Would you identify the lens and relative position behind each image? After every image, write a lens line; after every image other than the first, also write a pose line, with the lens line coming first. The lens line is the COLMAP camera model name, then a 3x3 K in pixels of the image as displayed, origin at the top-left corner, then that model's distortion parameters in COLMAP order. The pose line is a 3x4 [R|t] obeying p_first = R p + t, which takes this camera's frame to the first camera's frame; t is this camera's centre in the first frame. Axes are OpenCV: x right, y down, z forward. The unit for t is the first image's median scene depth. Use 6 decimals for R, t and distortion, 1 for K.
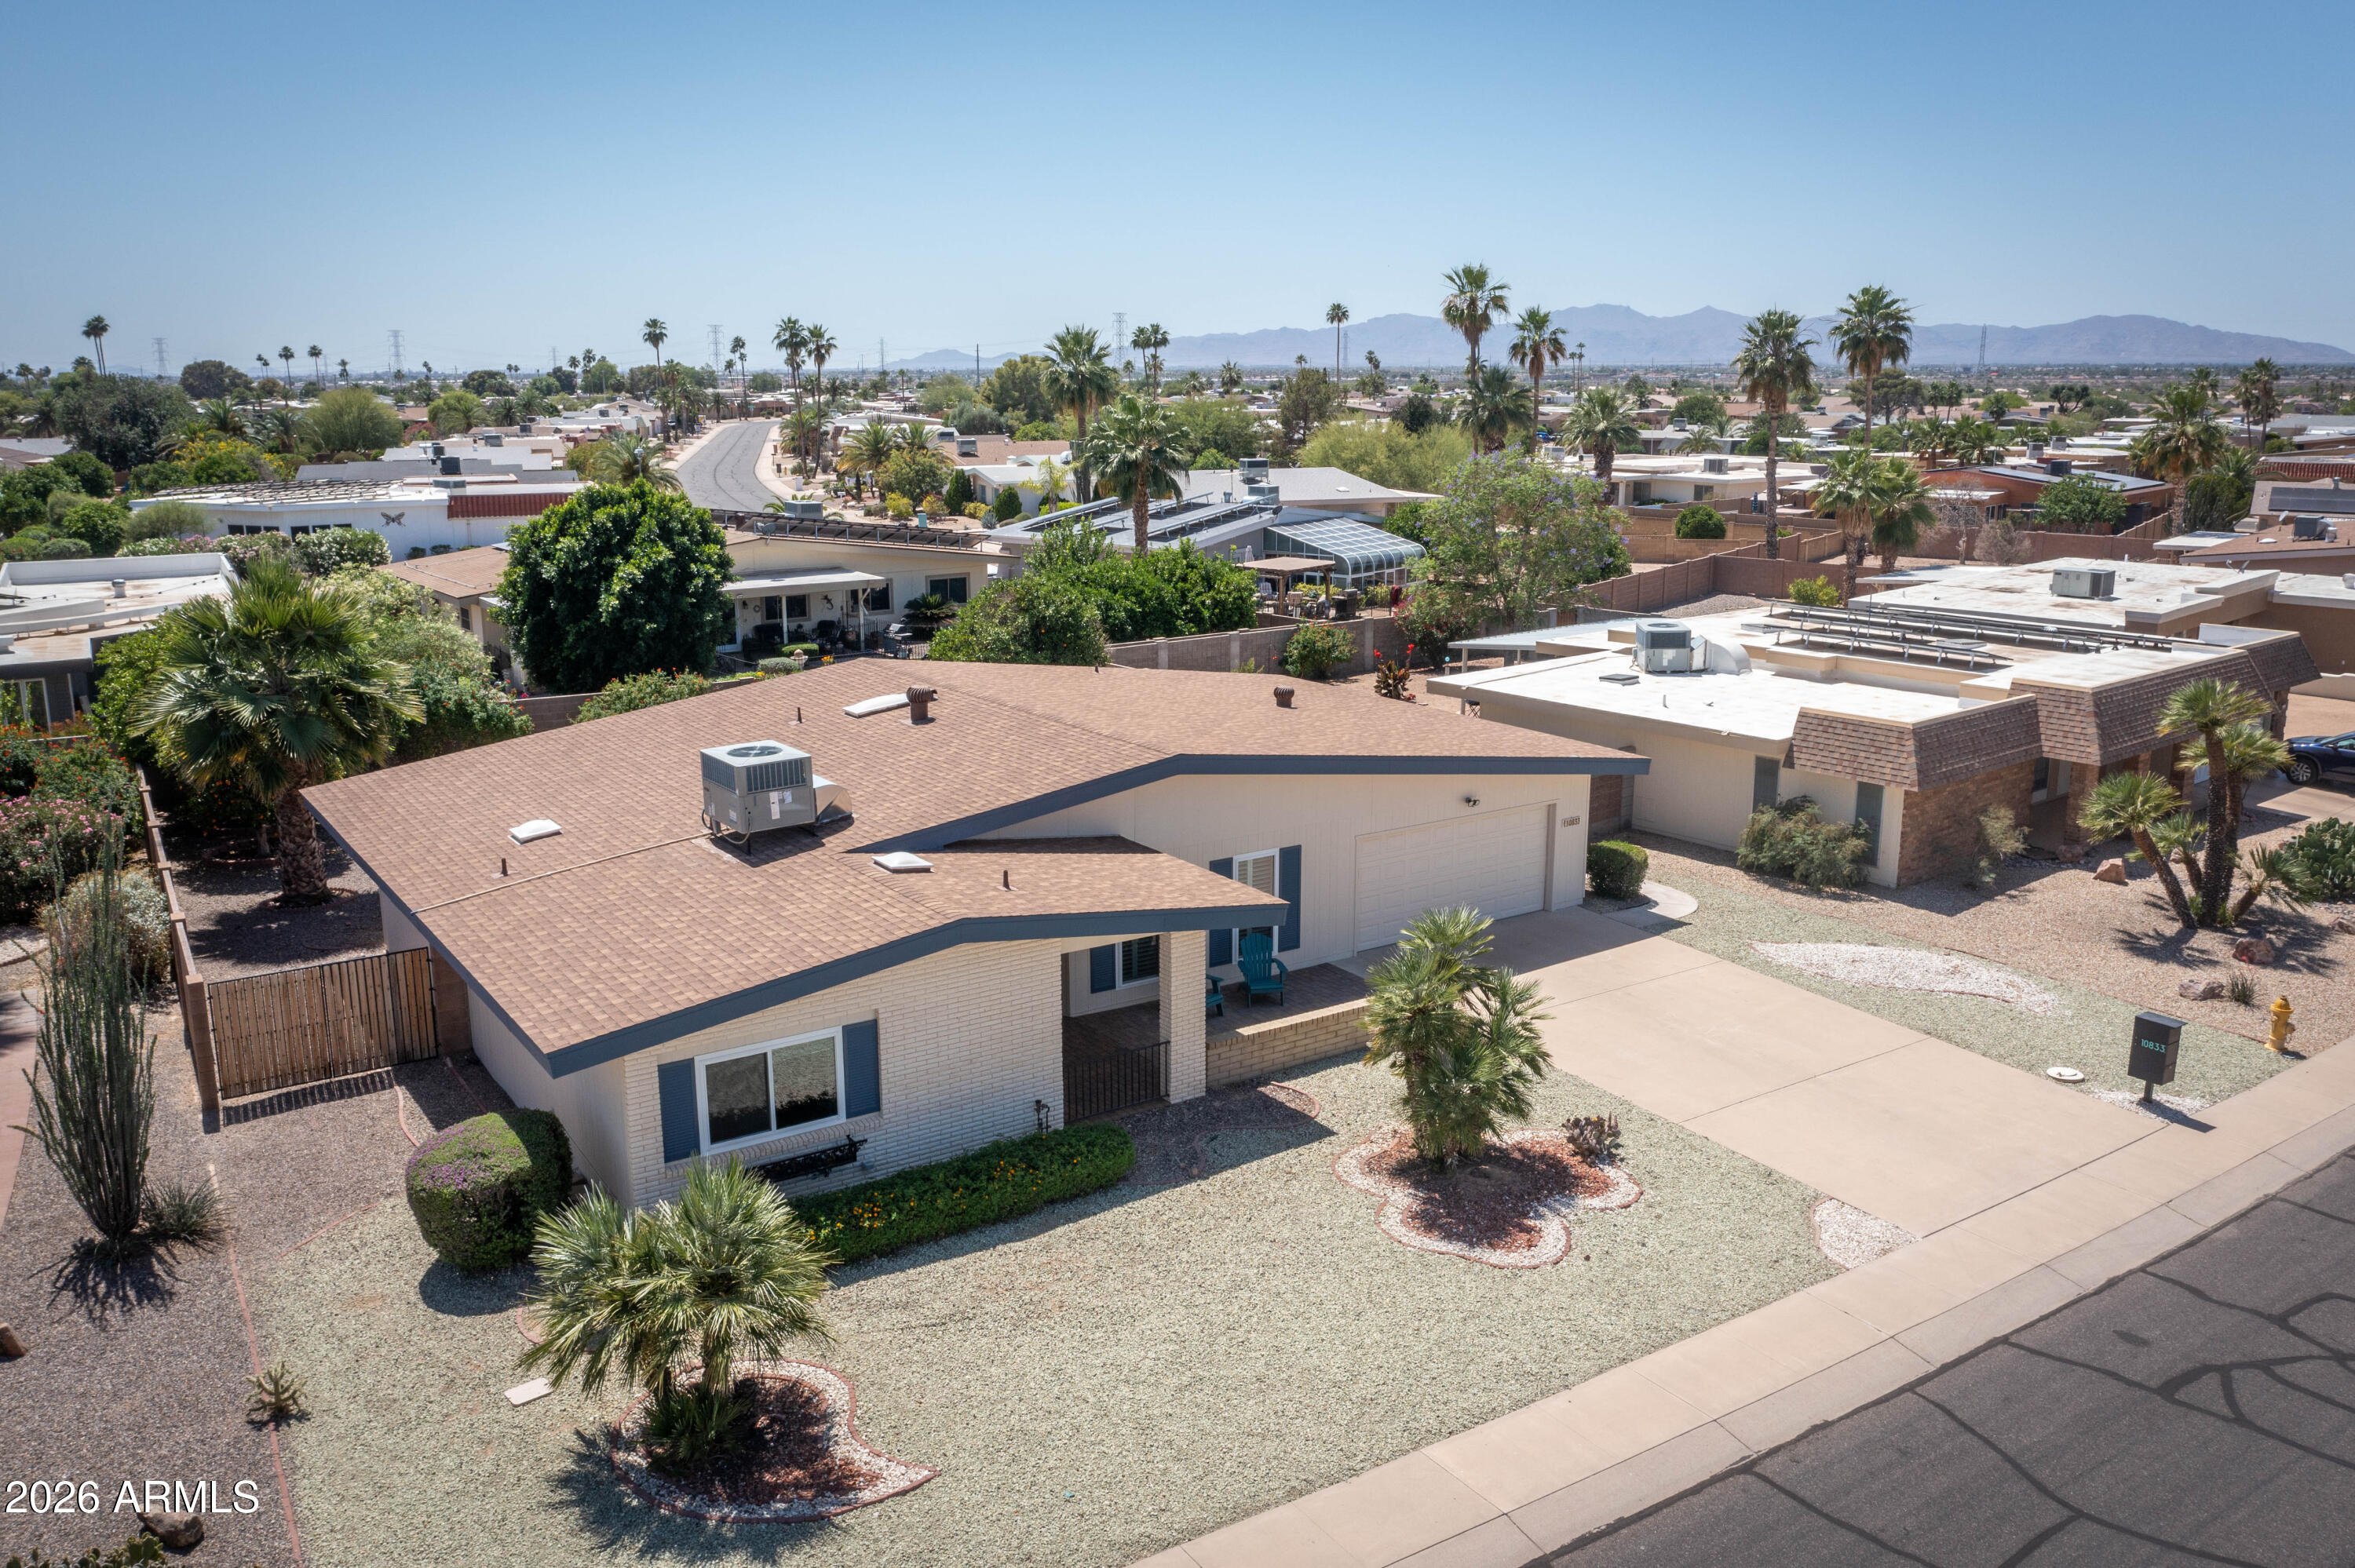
lens RADIAL K [[1840.9, 0, 1177.5], [0, 1840.9, 784.0], [0, 0, 1]] dist [-0.023722, -0.000576]
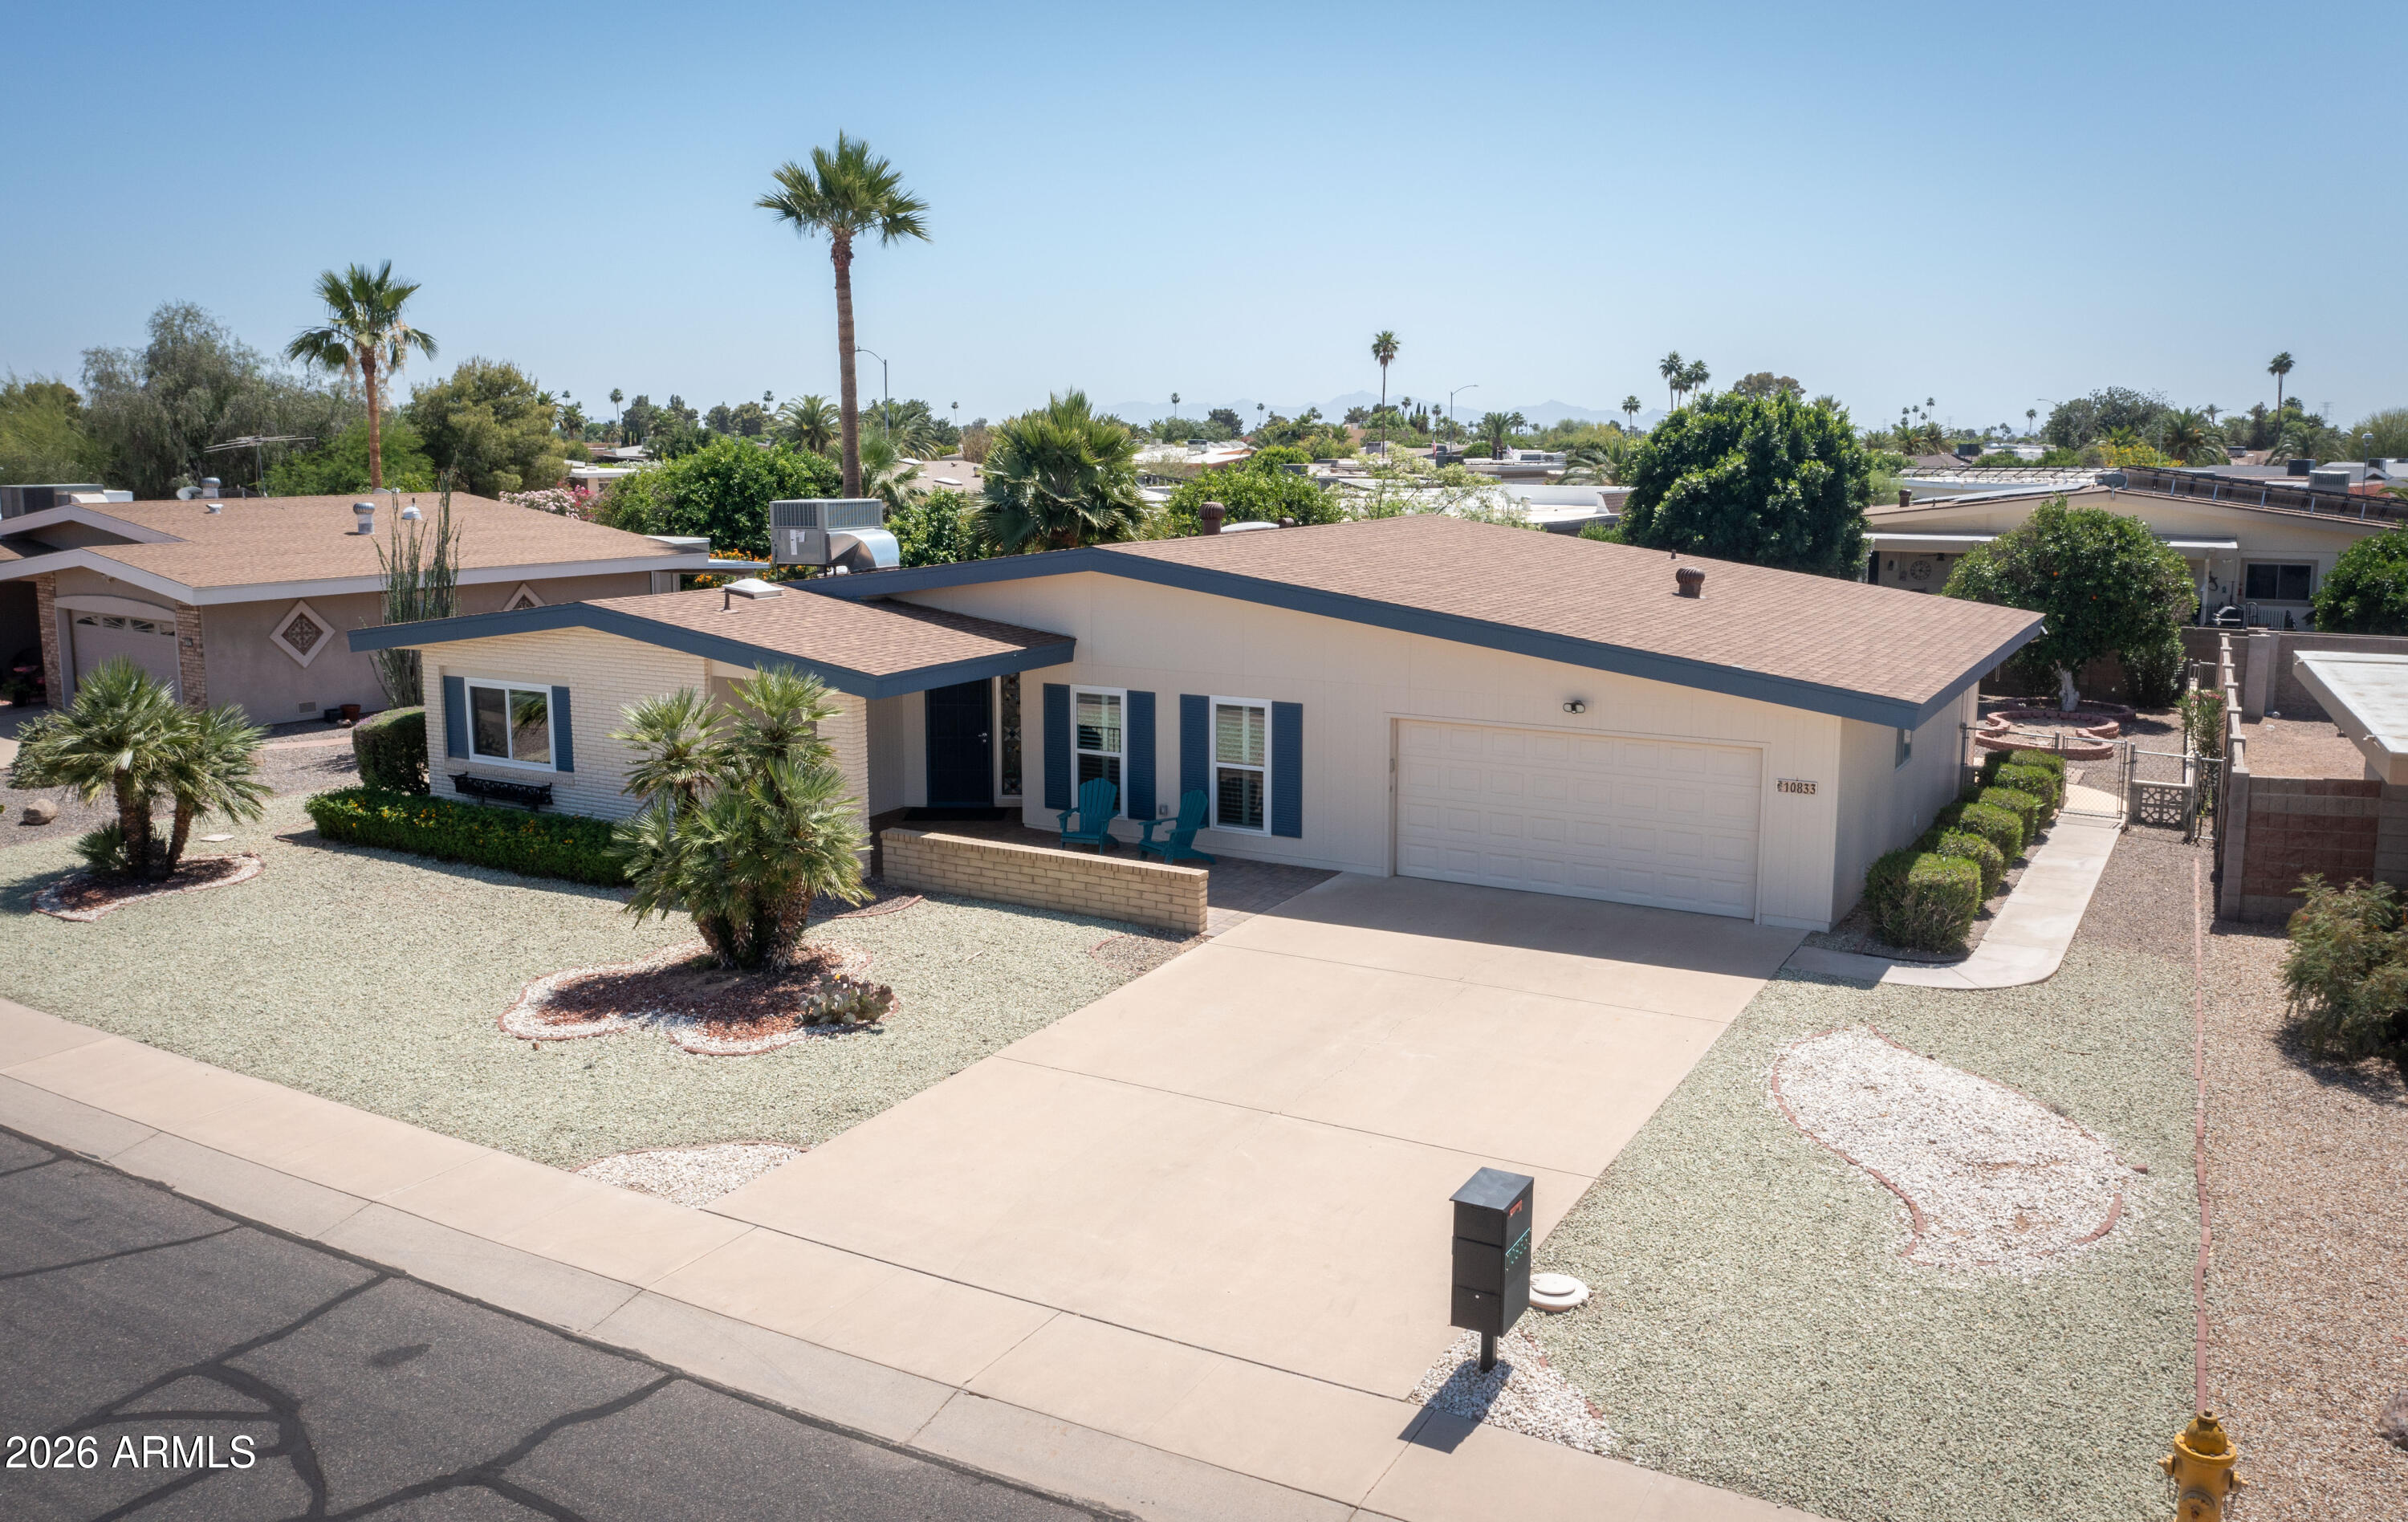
lens RADIAL K [[1877.9, 0, 1202.6], [0, 1877.9, 714.6], [0, 0, 1]] dist [-0.023784, 0.000505]
pose [[0.432075, 0.134600, -0.891737, 0.696361], [-0.199521, 0.978564, 0.051031, 0.004667], [0.879490, 0.155871, 0.449668, 0.550303]]
